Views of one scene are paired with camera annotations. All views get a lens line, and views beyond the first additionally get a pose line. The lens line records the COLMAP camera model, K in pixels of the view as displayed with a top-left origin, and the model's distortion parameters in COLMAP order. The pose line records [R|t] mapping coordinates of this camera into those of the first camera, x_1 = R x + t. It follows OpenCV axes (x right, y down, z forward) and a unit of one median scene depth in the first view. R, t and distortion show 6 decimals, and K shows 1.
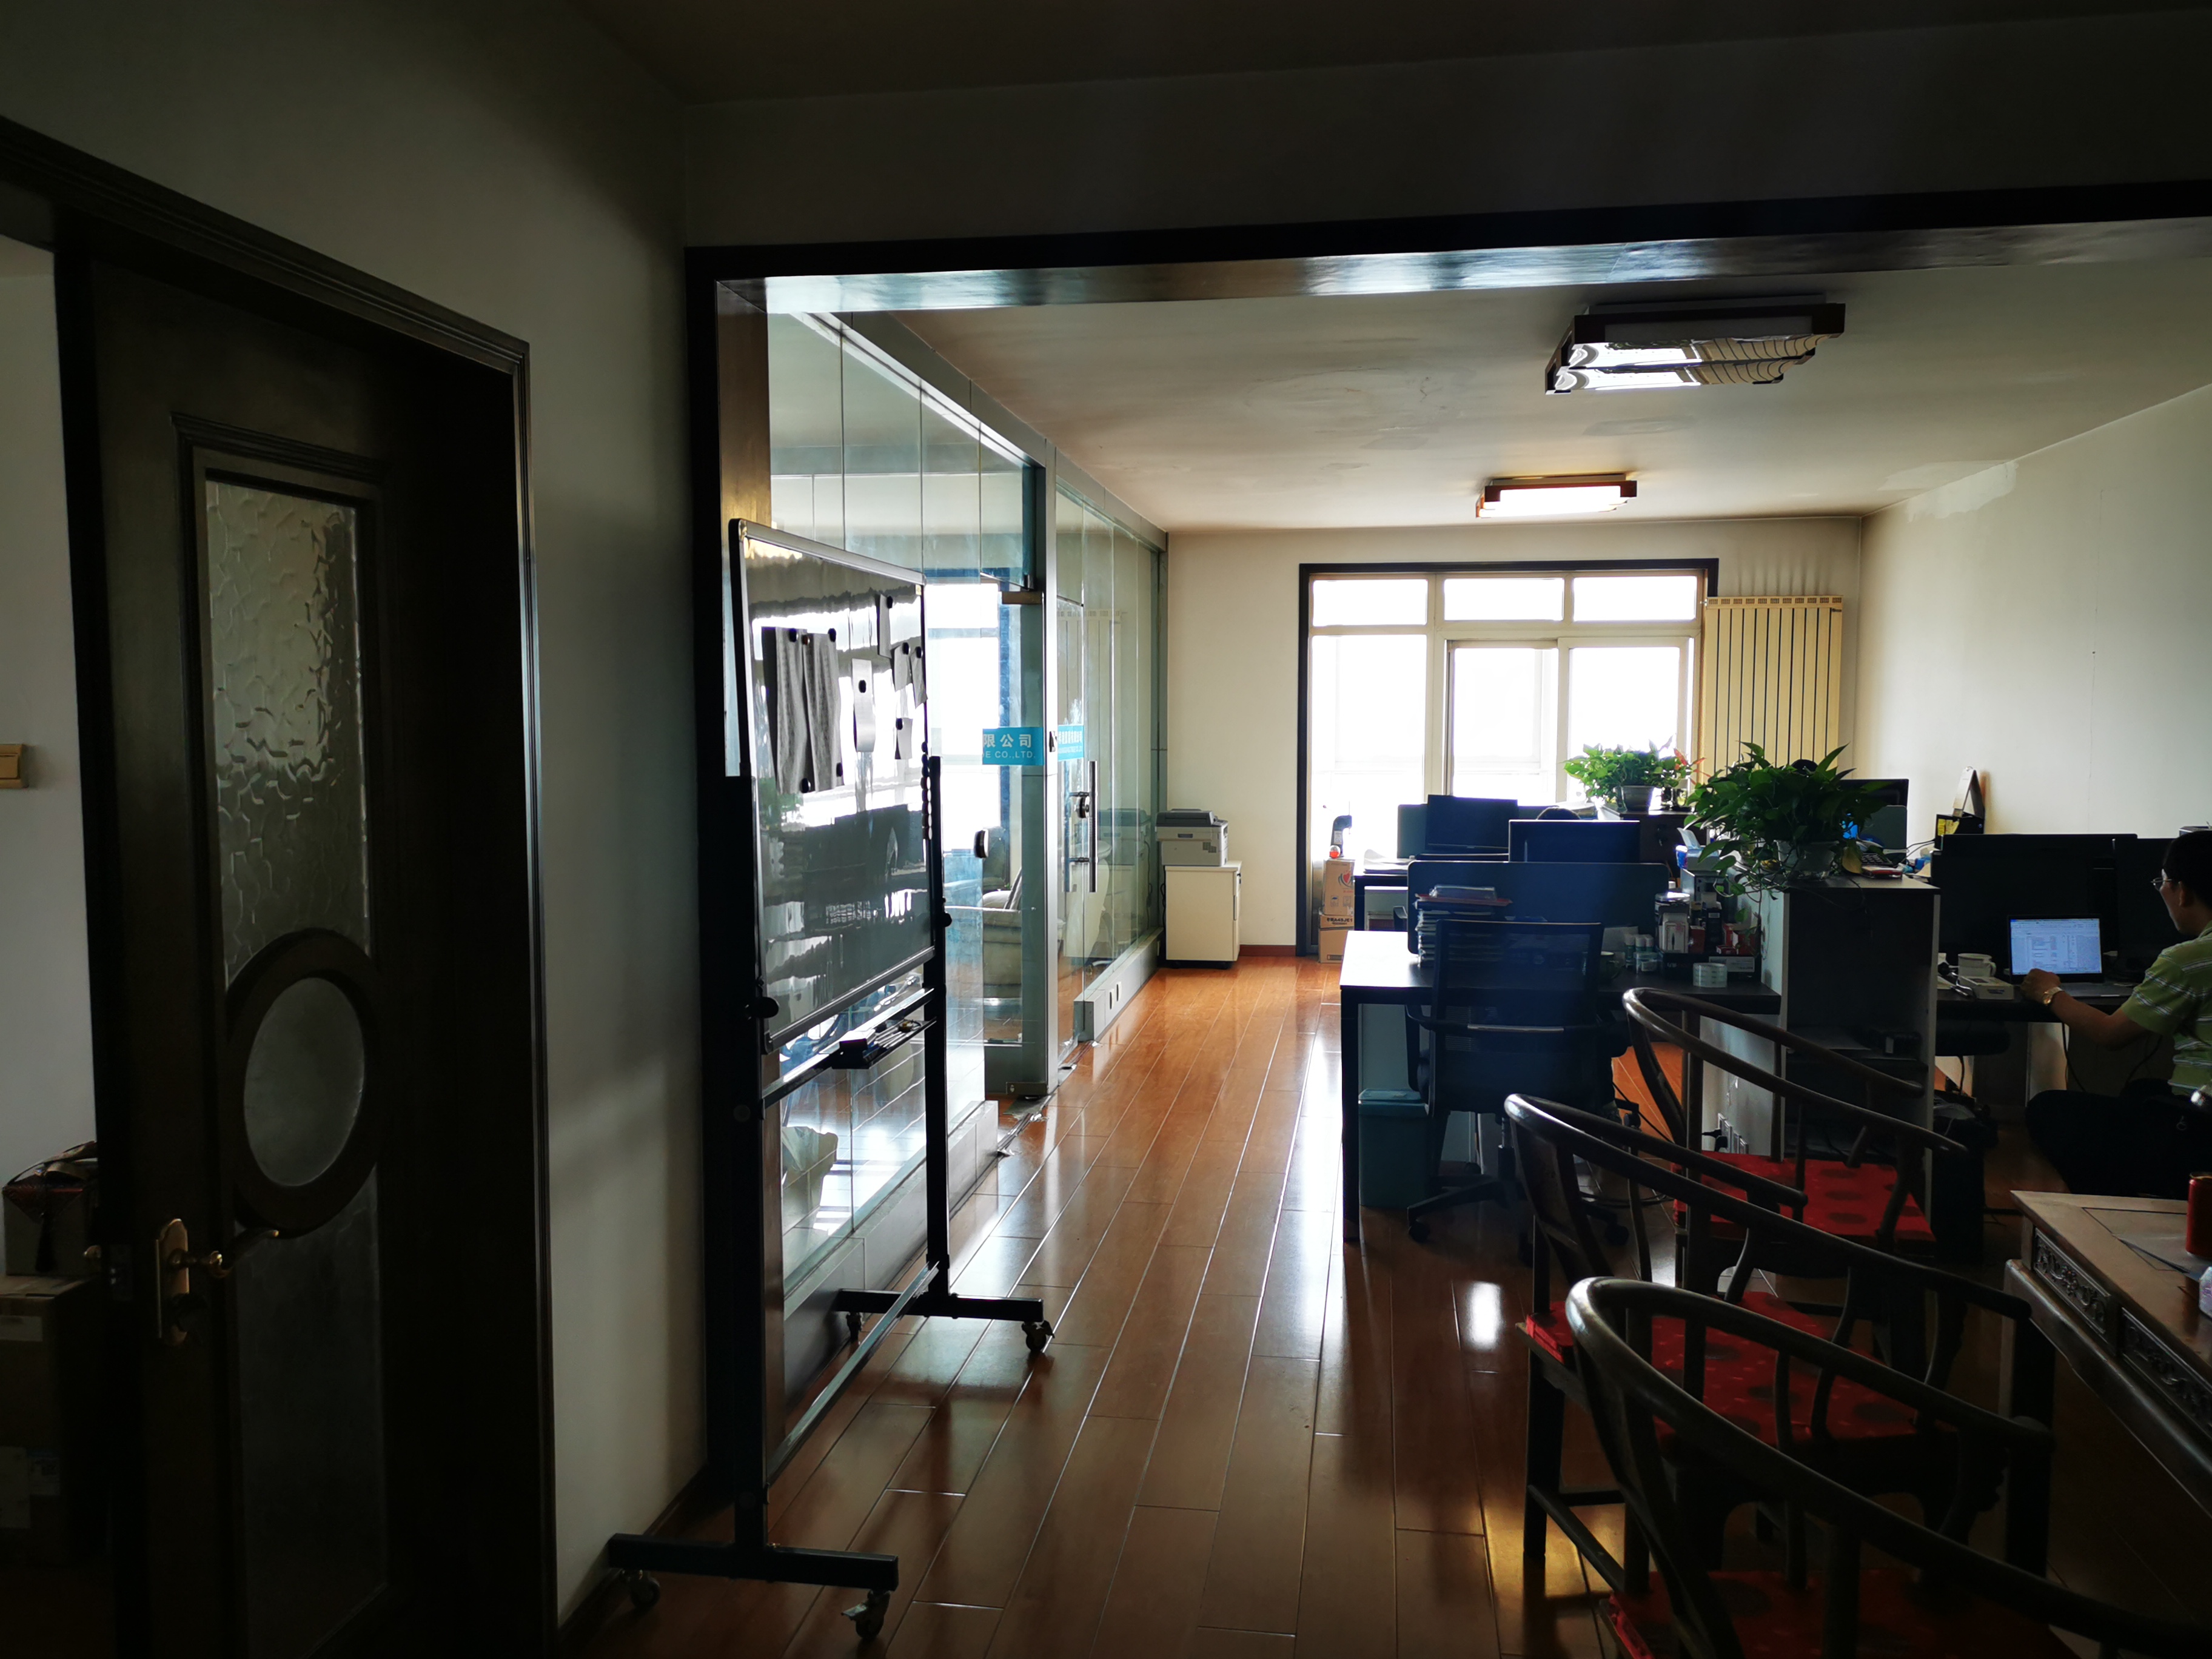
lens RADIAL K [[1721.2, 0, 1102.9], [0, 1721.2, 830.6], [0, 0, 1]] dist [0.062263, -0.019014]
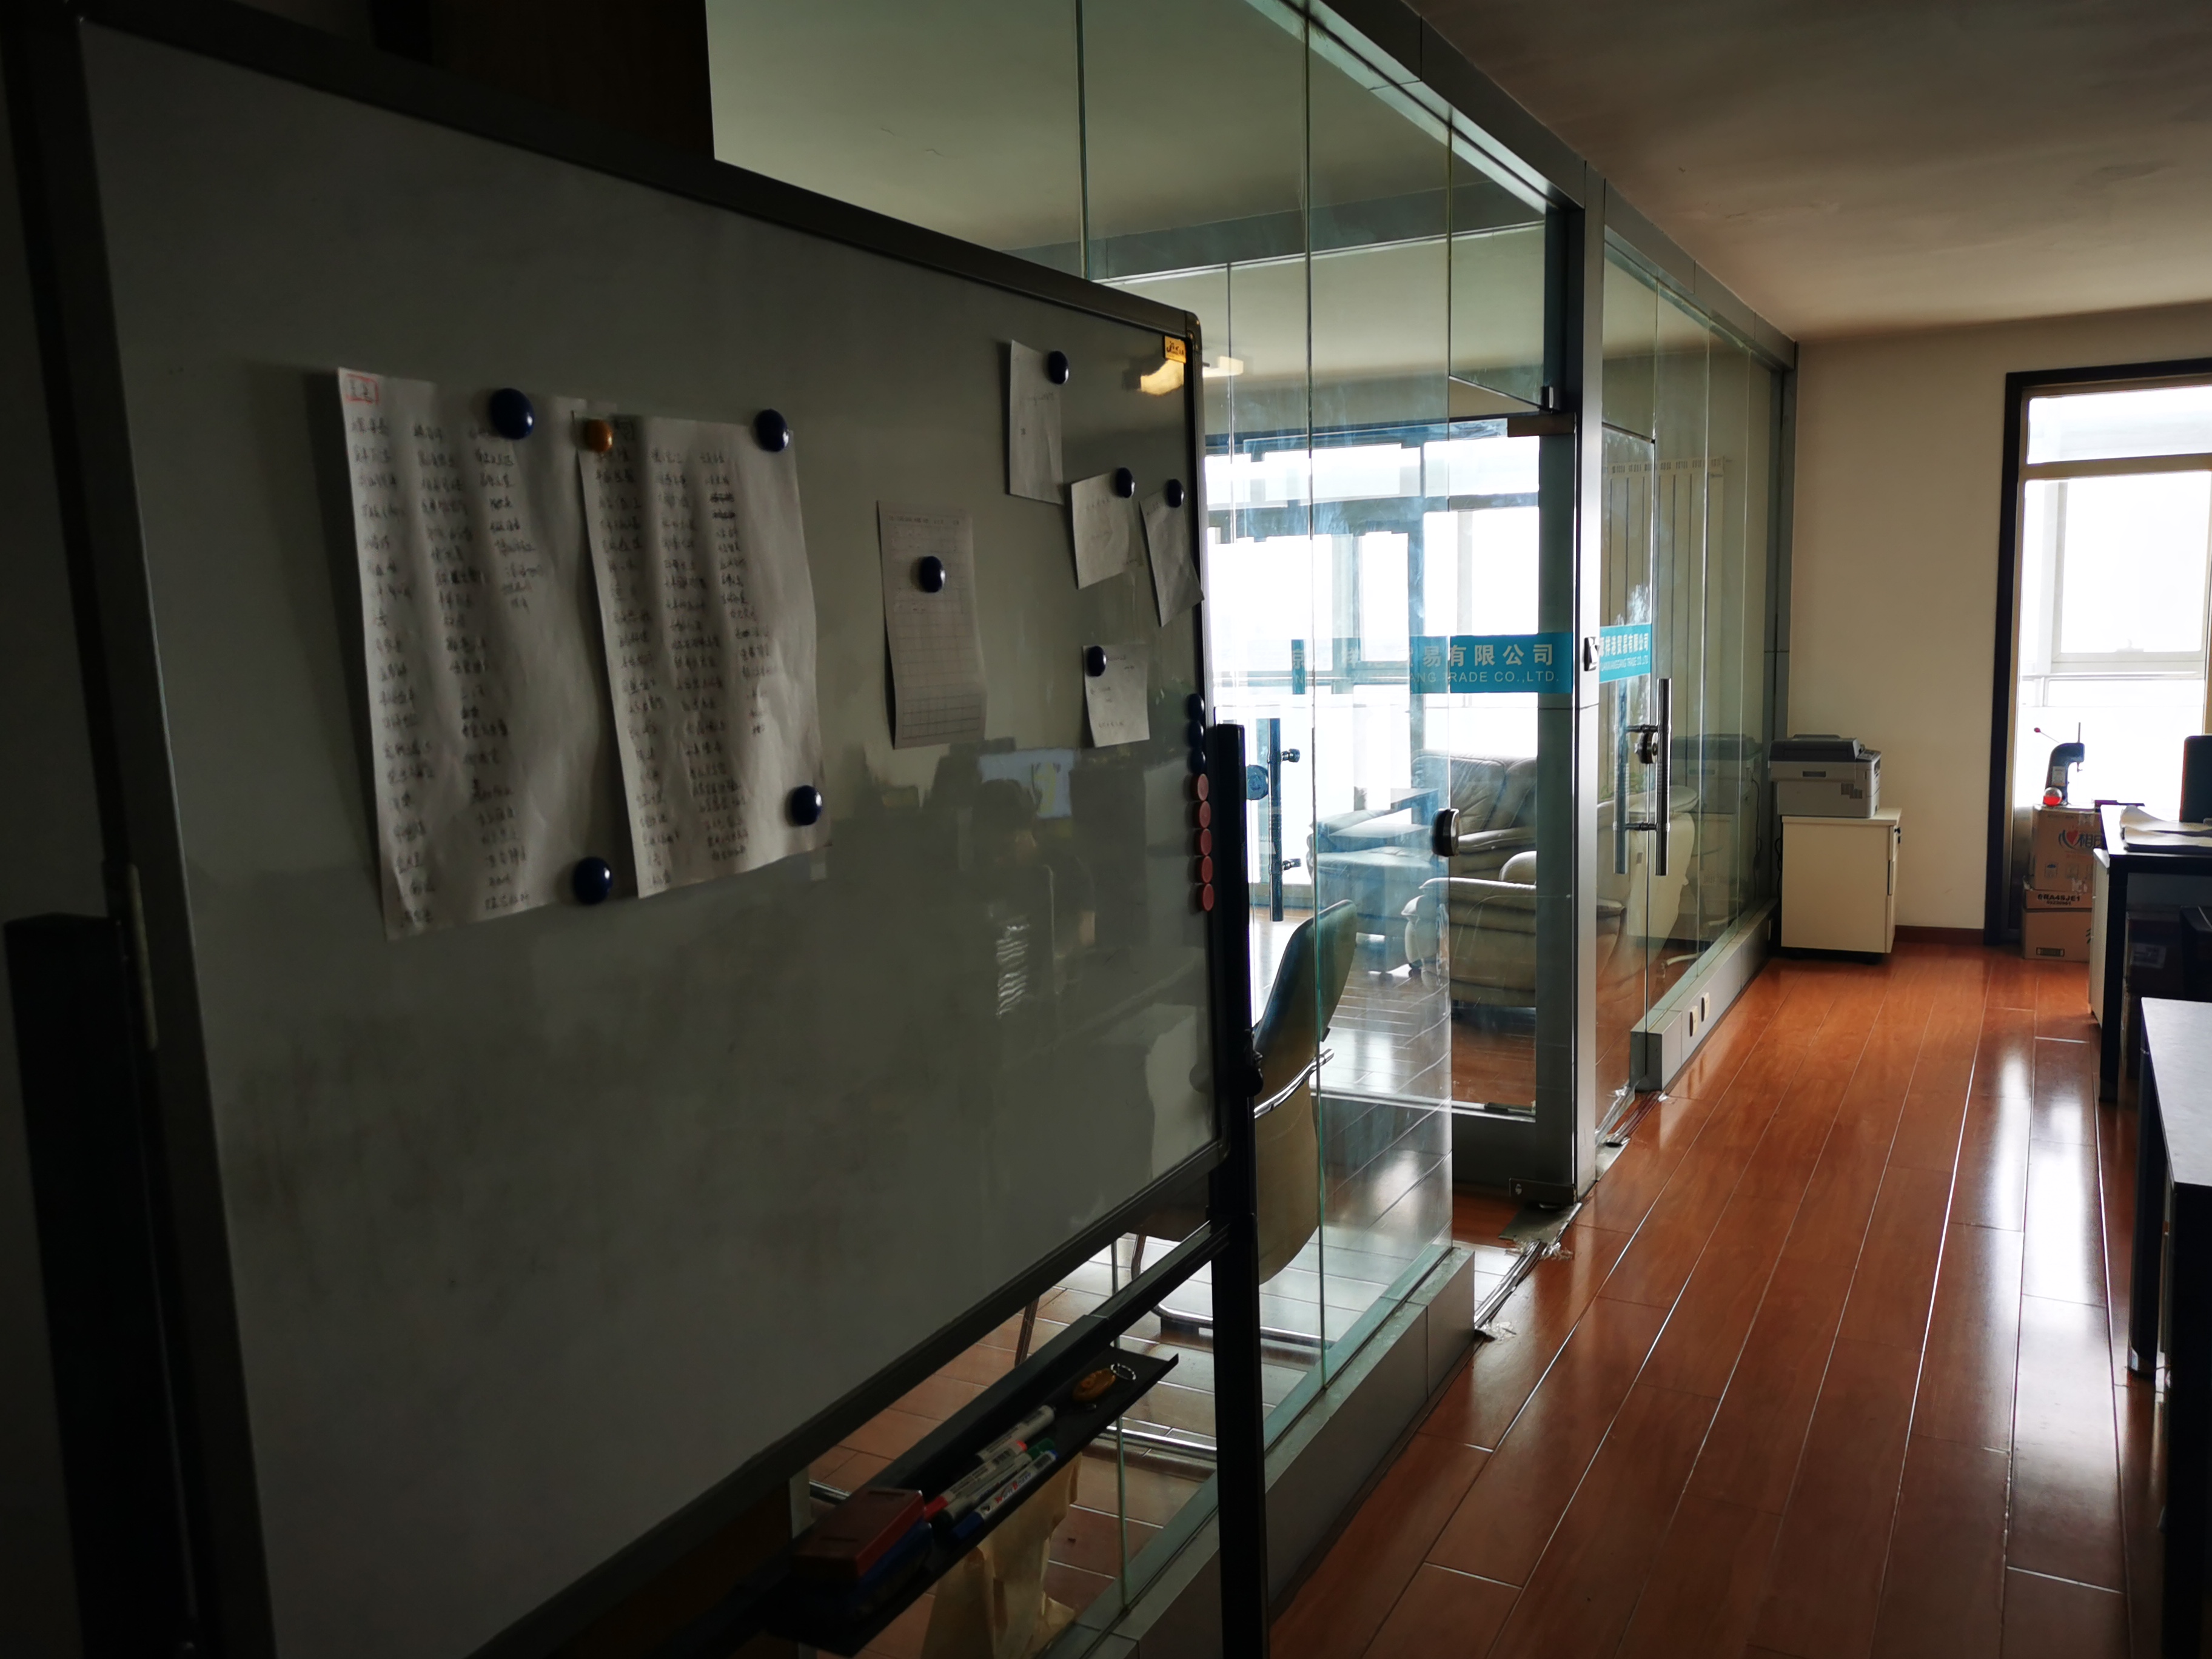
lens RADIAL K [[1721.2, 0, 1099.1], [0, 1721.2, 789.7], [0, 0, 1]] dist [0.062263, -0.019014]
pose [[0.942763, 0.017609, -0.332999, 0.010107], [-0.004061, 0.999137, 0.041335, -0.020846], [0.333440, -0.037616, 0.942021, 0.258248]]
